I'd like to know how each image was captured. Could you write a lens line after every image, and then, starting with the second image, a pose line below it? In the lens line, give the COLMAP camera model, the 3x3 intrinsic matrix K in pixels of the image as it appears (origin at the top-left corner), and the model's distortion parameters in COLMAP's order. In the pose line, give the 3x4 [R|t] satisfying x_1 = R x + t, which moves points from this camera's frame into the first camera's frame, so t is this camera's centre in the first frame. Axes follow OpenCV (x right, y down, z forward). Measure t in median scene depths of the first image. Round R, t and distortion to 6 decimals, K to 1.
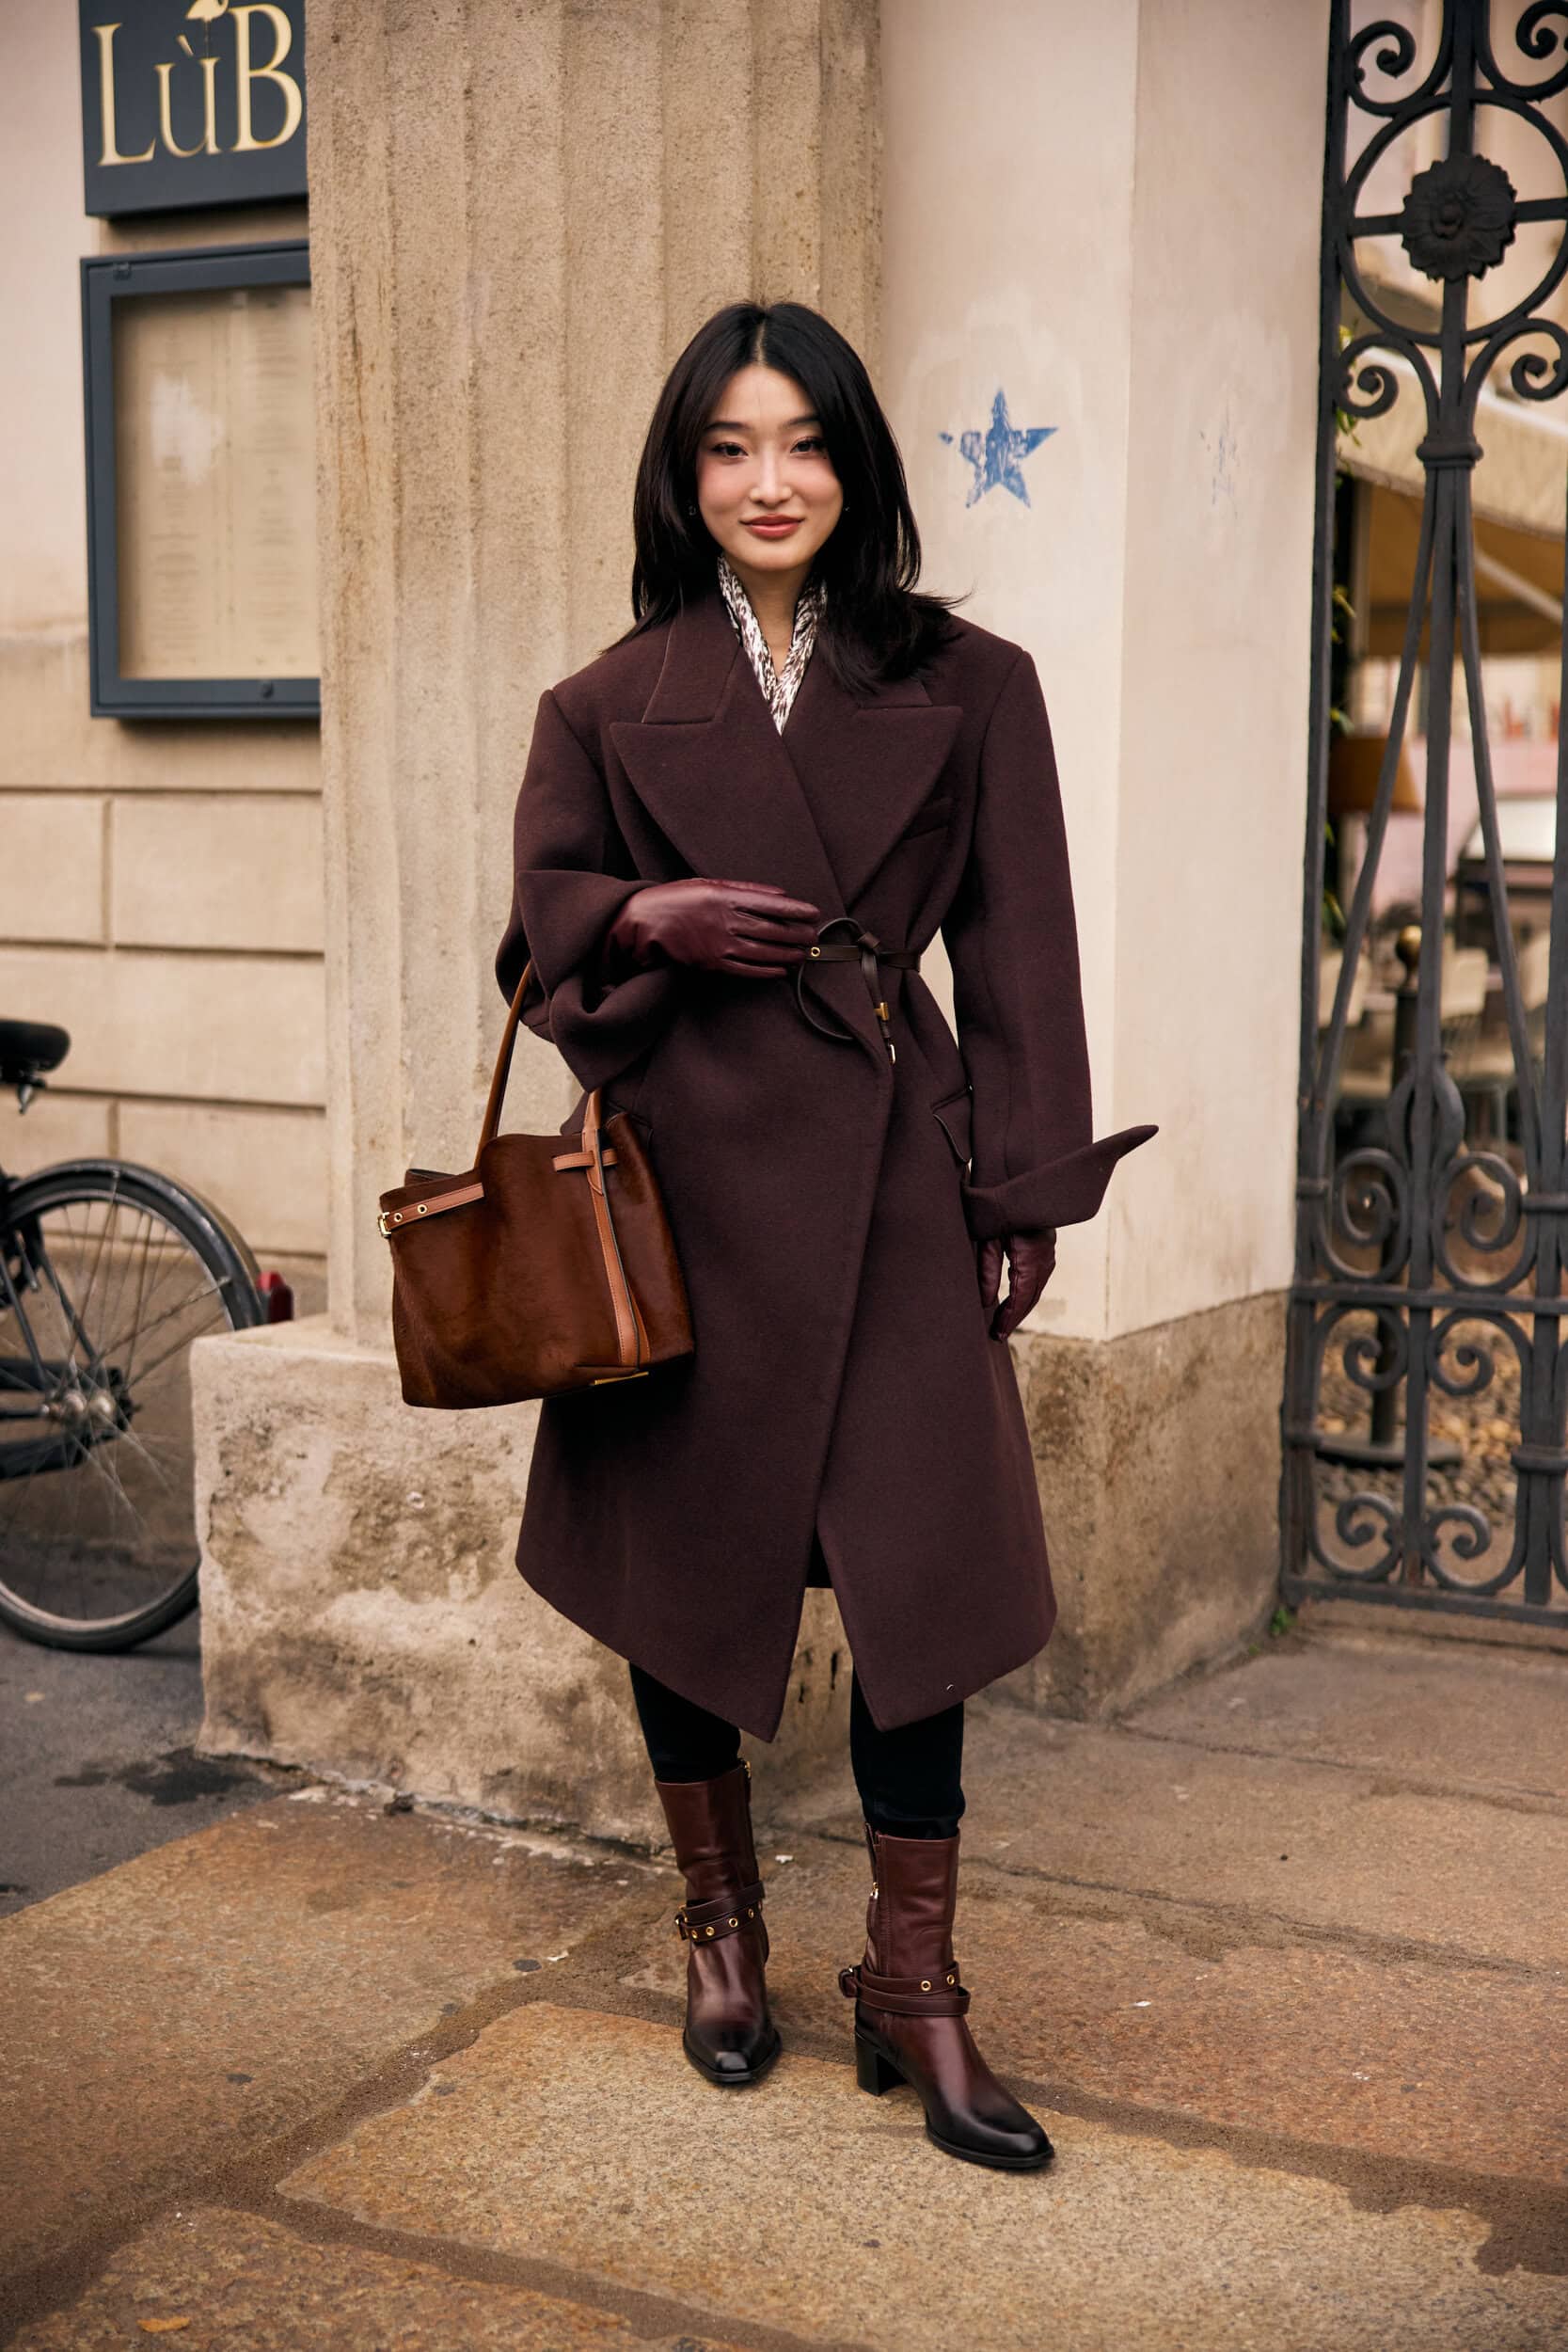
lens RADIAL K [[3253.2, 0, 753.2], [0, 3253.2, 1184.4], [0, 0, 1]] dist [0.079403, 0.000000]
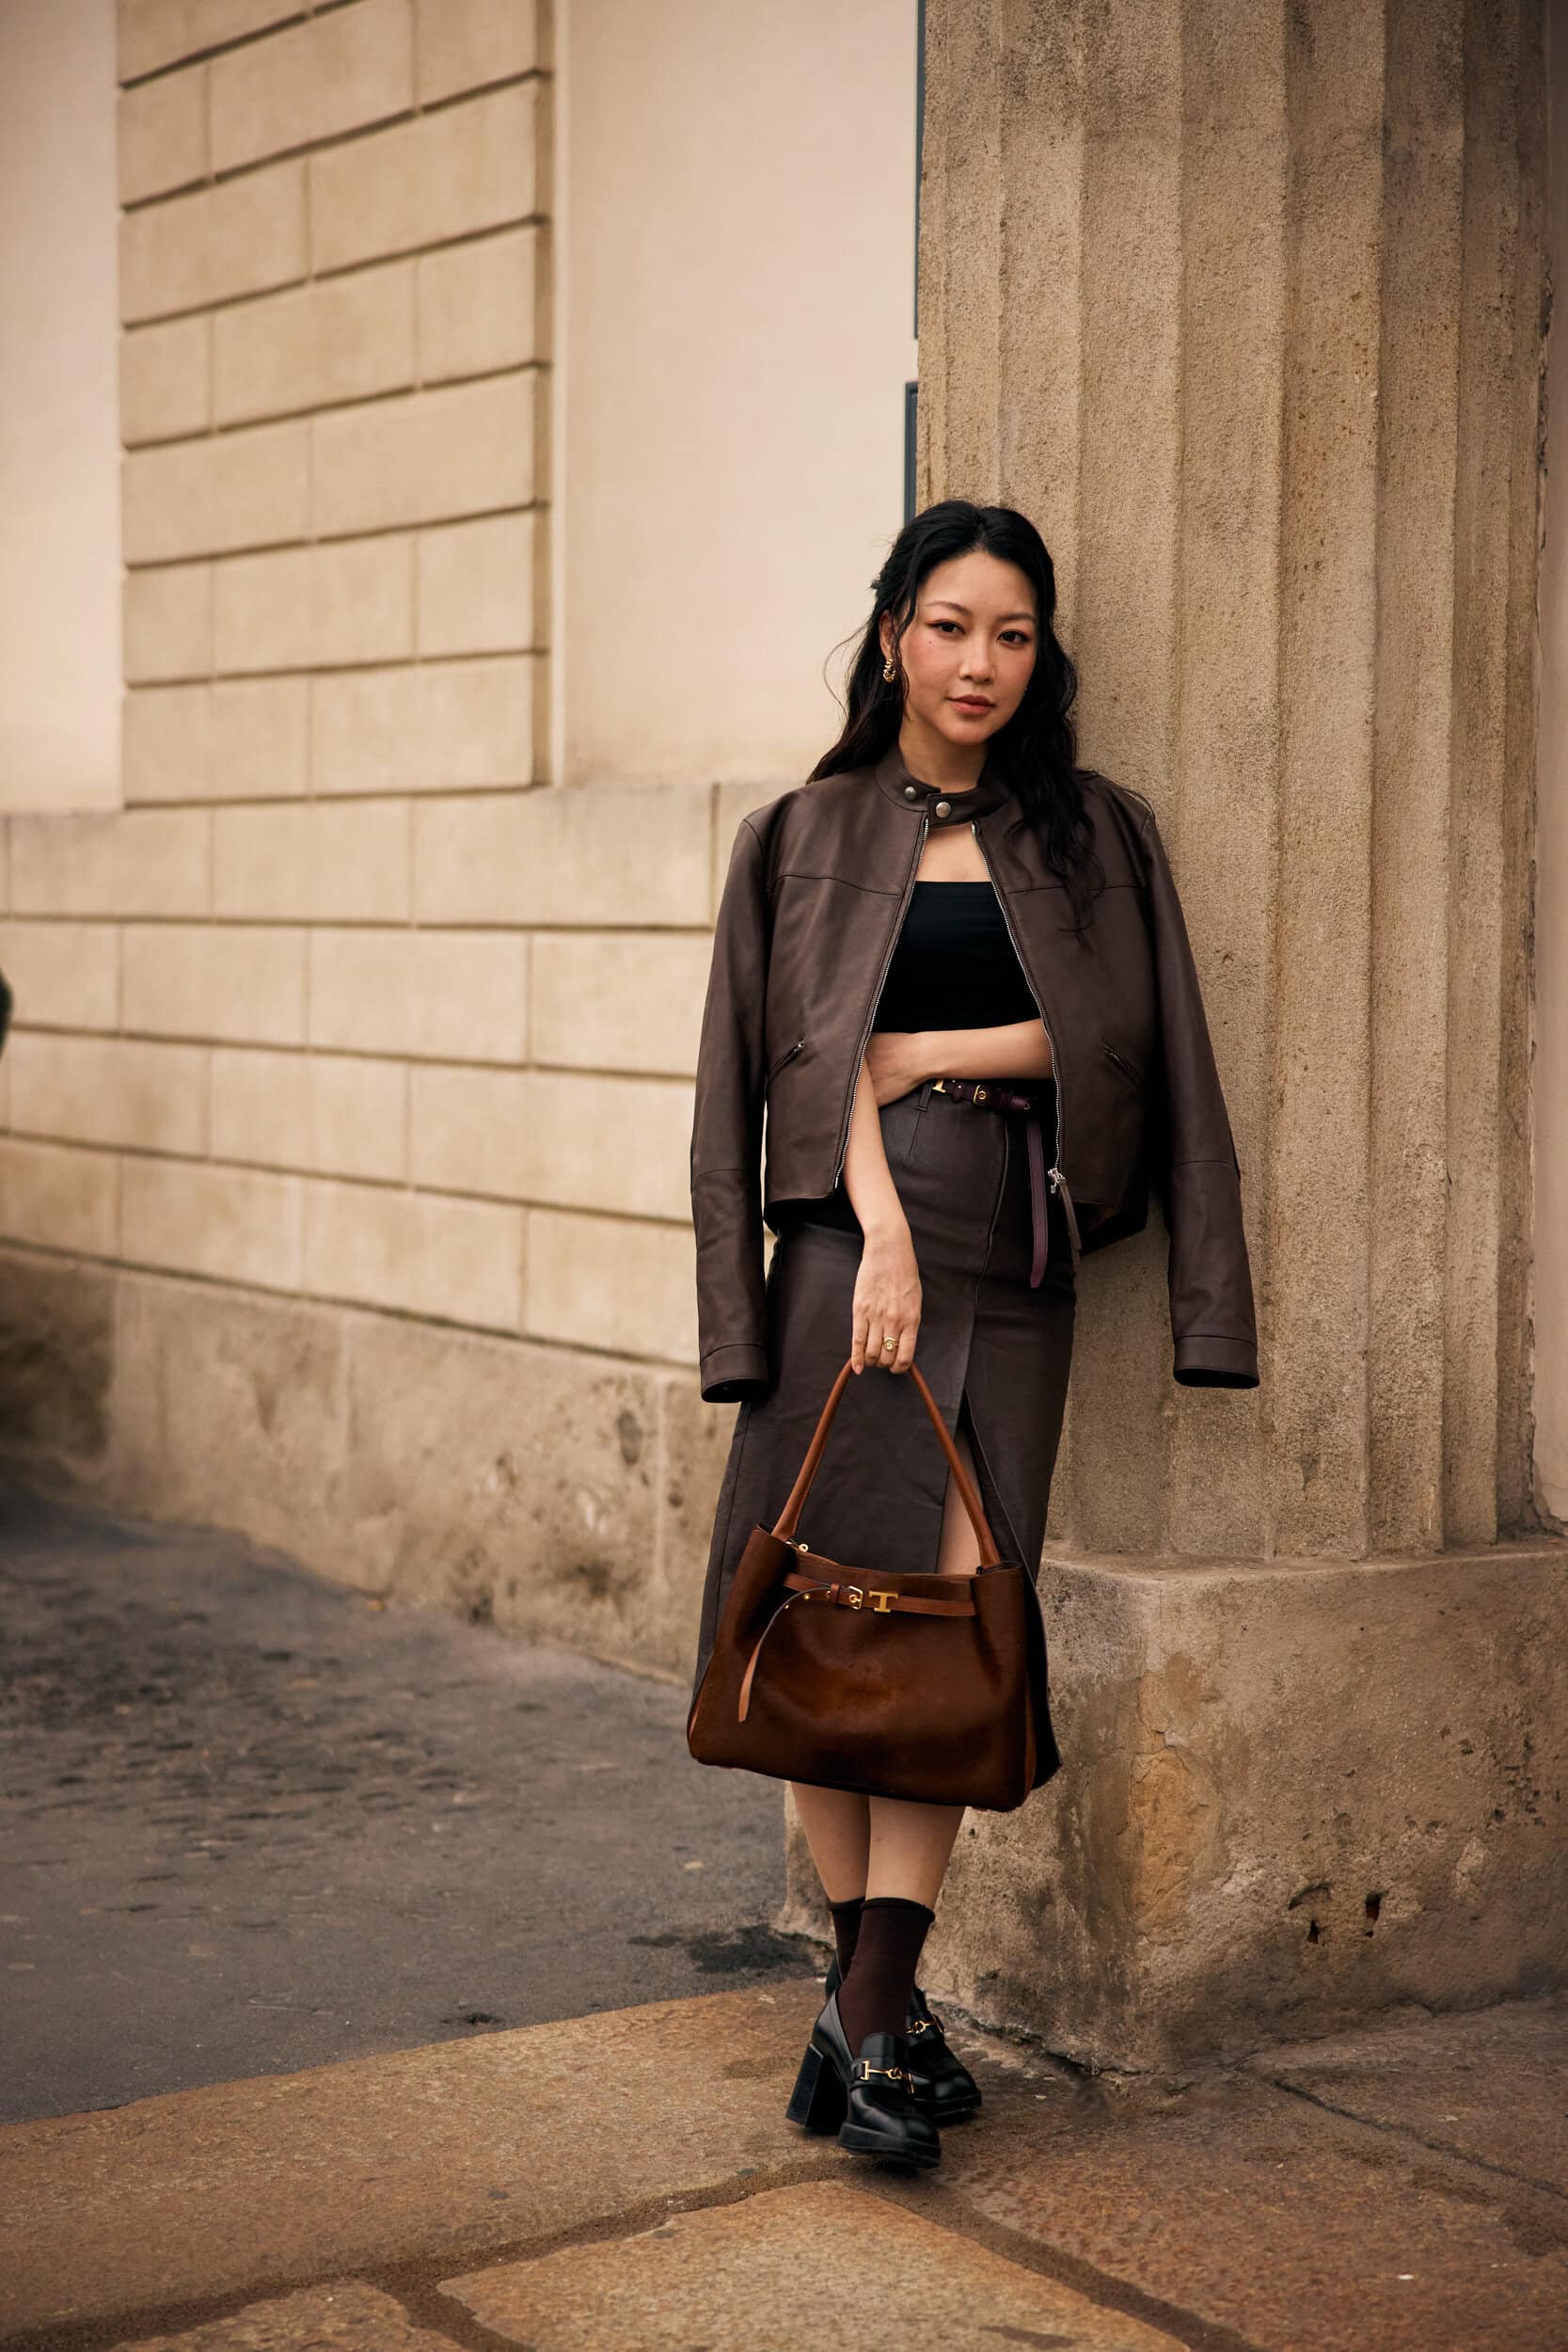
lens RADIAL K [[4283.3, 0, 791.9], [0, 4283.3, 1184.6], [0, 0, 1]] dist [0.208440, 0.000000]
pose [[0.877609, 0.030328, -0.478417, 0.450613], [-0.057761, 0.997416, -0.042728, 0.009305], [0.475885, 0.065132, 0.877092, -0.129235]]
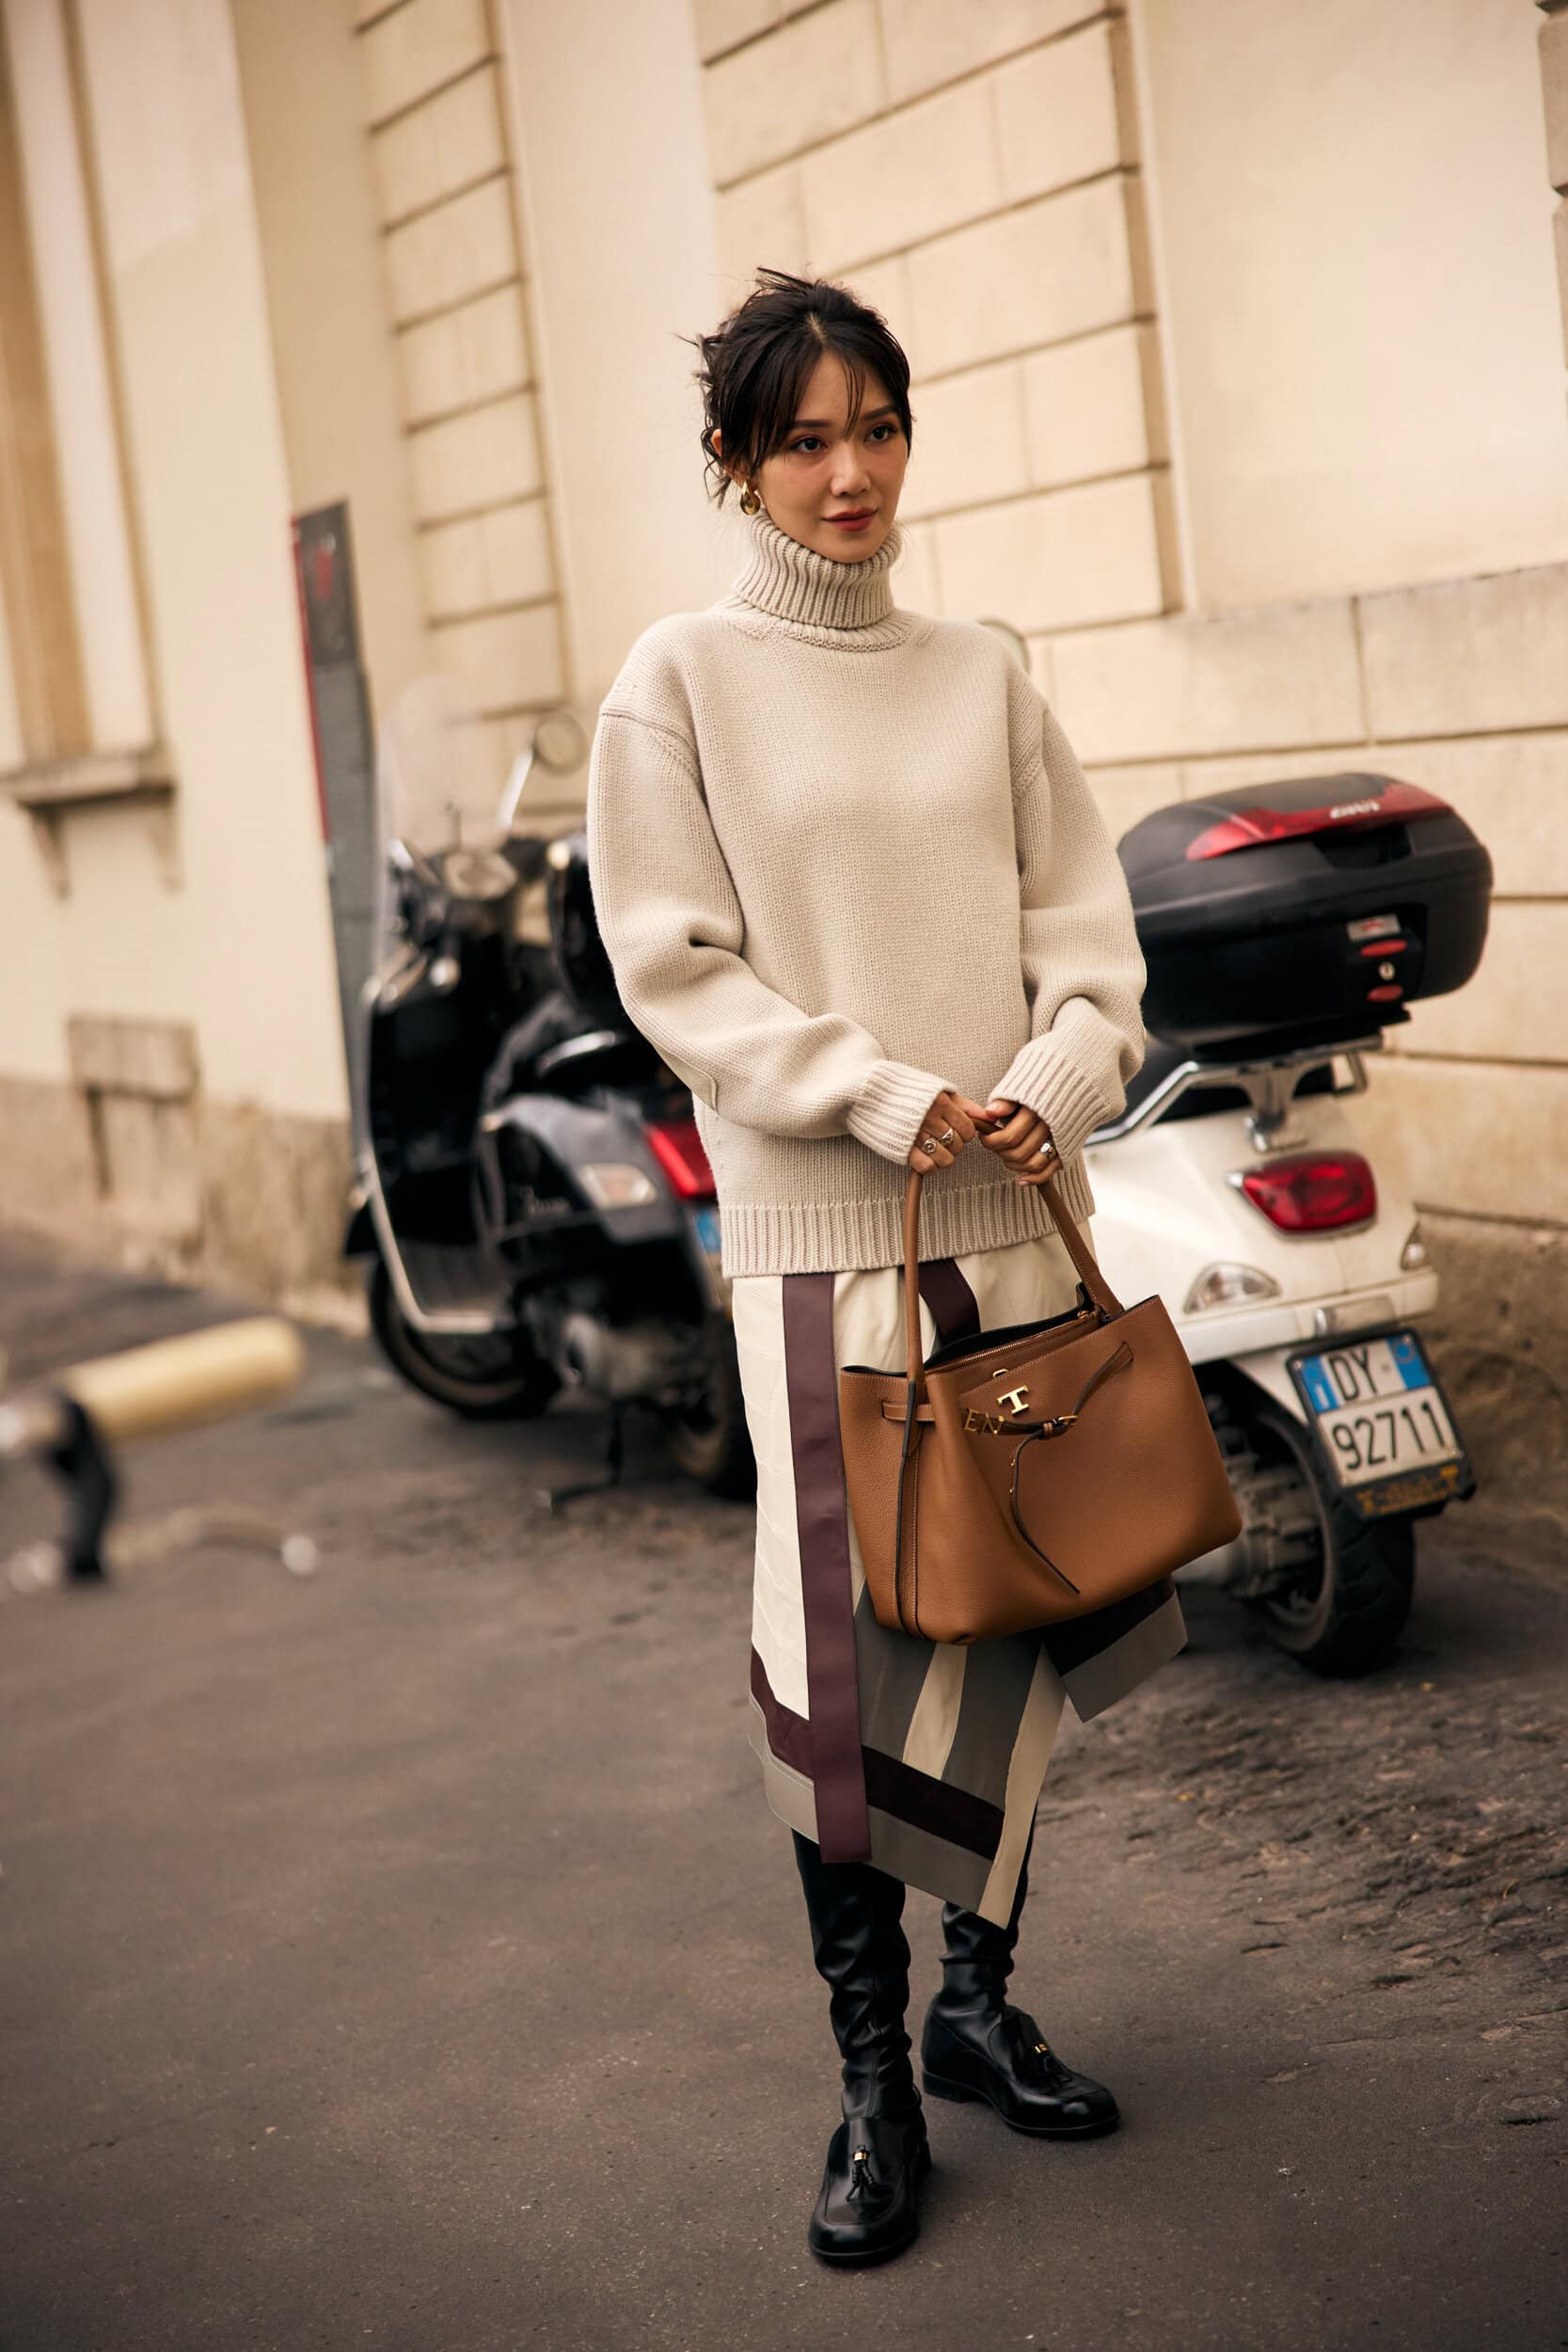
lens RADIAL K [[4283.3, 0, 846.5], [0, 4283.3, 1128.1], [0, 0, 1]] dist [0.208440, 0.000000]
pose [[0.787107, -0.038761, -0.615597, -0.190554], [0.047466, 0.998870, -0.002203, -0.069427], [0.614987, -0.027486, 0.788058, 0.298084]]
